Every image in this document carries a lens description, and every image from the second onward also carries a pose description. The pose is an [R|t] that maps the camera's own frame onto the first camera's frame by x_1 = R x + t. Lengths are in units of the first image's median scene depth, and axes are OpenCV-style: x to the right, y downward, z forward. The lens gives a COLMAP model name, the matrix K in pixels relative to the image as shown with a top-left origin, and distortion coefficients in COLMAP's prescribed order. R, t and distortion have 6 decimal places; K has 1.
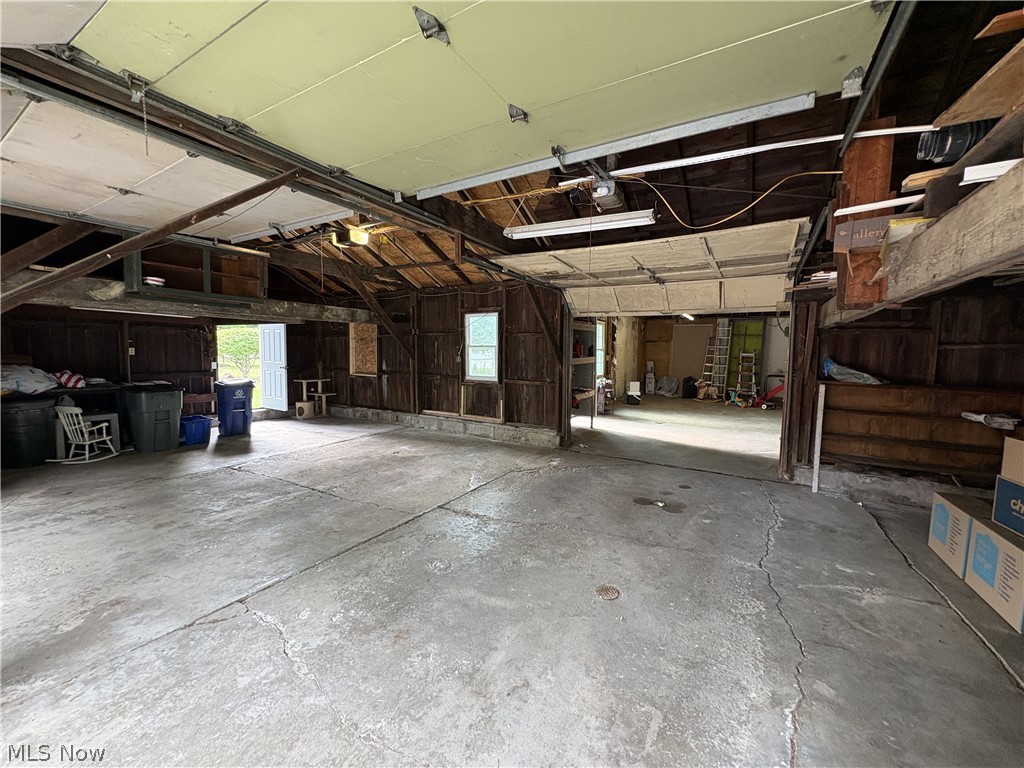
lens RADIAL K [[407.9, 0, 513.2], [0, 407.9, 382.5], [0, 0, 1]] dist [-0.000528, 0.000046]
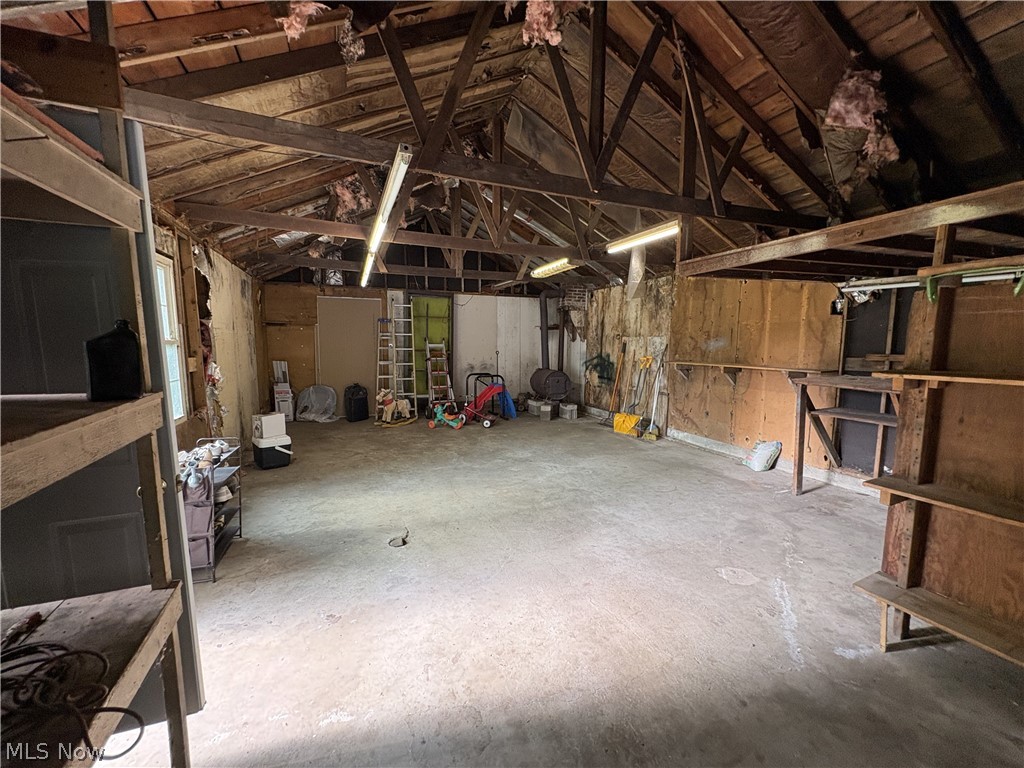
lens RADIAL K [[407.9, 0, 511.0], [0, 407.9, 382.5], [0, 0, 1]] dist [-0.000528, 0.000046]
pose [[0.593458, -0.096698, 0.799035, 0.097055], [0.071723, 0.995161, 0.067164, -0.044035], [-0.801663, 0.017450, 0.597522, 0.499372]]
